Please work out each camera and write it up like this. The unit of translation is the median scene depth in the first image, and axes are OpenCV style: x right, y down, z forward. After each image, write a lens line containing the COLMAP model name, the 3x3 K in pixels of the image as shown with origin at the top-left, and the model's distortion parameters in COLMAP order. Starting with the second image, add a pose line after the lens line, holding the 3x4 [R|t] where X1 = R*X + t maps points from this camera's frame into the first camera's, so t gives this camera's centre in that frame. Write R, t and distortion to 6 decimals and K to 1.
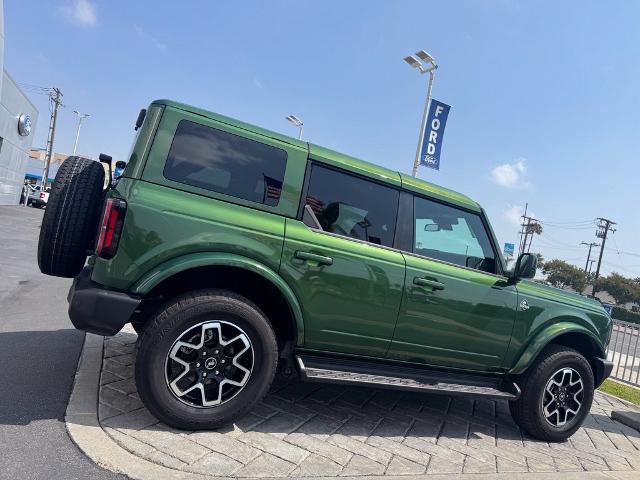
lens RADIAL K [[458.7, 0, 319.5], [0, 458.7, 234.3], [0, 0, 1]] dist [0.024634, -0.015380]
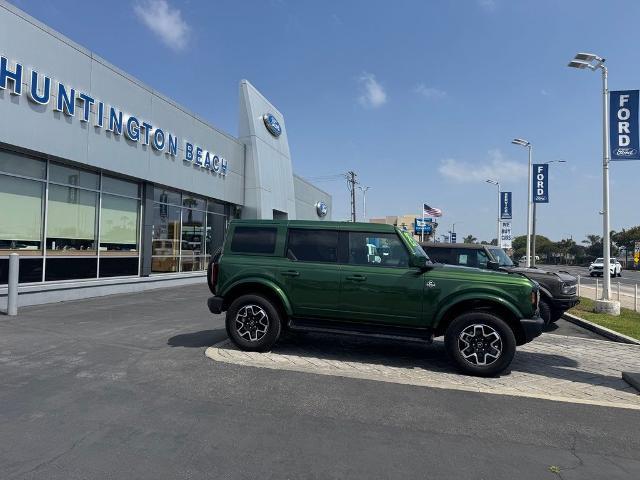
lens RADIAL K [[458.7, 0, 318.0], [0, 458.7, 233.2], [0, 0, 1]] dist [0.024634, -0.015380]
pose [[0.752130, -0.196211, -0.629127, 1.138268], [0.143040, 0.980496, -0.134789, 0.133790], [0.643303, 0.011388, 0.765527, -0.439008]]
